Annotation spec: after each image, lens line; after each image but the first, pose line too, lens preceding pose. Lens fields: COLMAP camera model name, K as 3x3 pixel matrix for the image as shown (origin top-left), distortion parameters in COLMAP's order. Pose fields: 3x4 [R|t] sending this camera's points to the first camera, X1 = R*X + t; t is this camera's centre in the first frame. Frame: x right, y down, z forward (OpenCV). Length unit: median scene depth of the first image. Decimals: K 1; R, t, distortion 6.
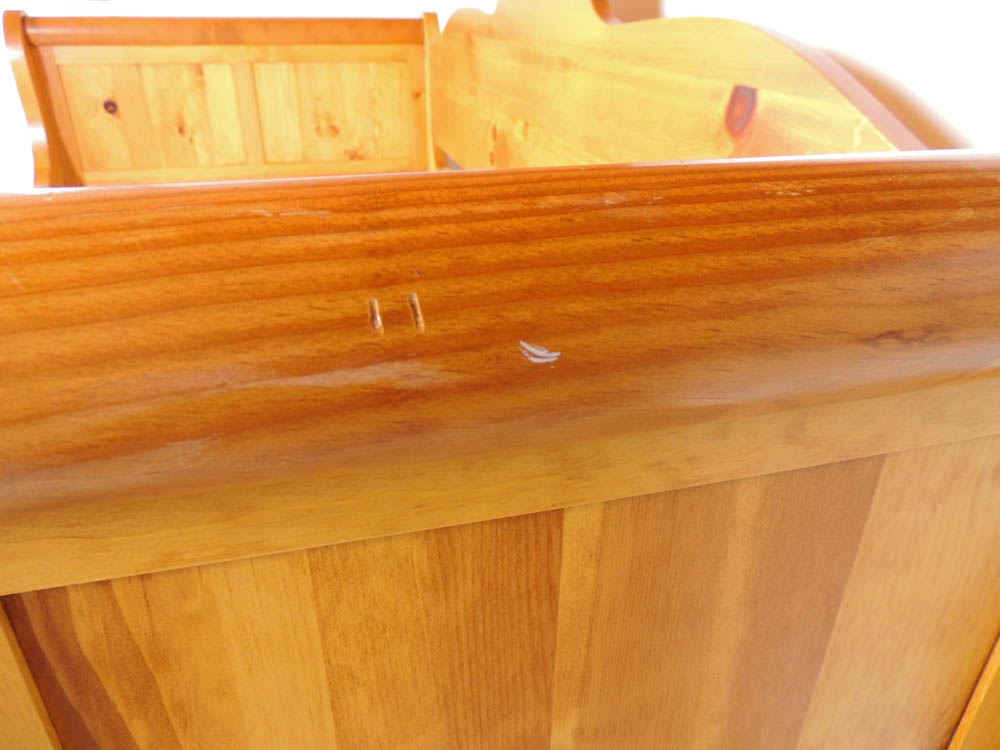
lens RADIAL K [[711.3, 0, 501.5], [0, 711.3, 358.5], [0, 0, 1]] dist [-0.003291, -0.000722]
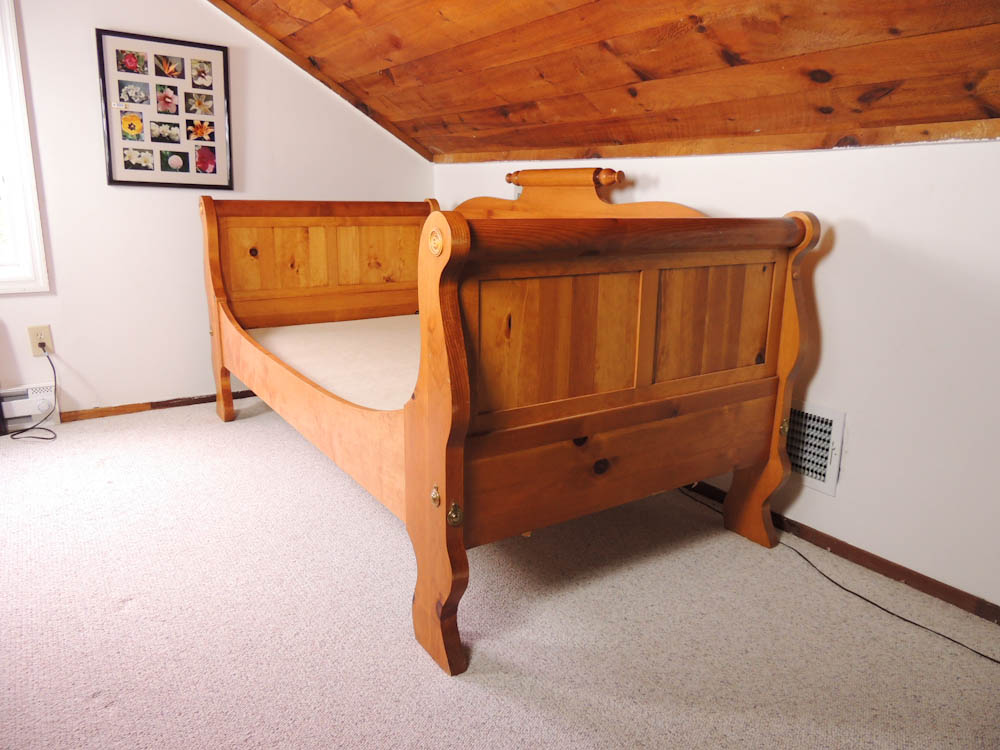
lens RADIAL K [[711.3, 0, 501.5], [0, 711.3, 358.5], [0, 0, 1]] dist [-0.003291, -0.000722]
pose [[0.950302, -0.064956, 0.304478, -0.512190], [0.132913, 0.969034, -0.208104, 0.287104], [-0.281532, 0.238231, 0.929509, -0.595438]]
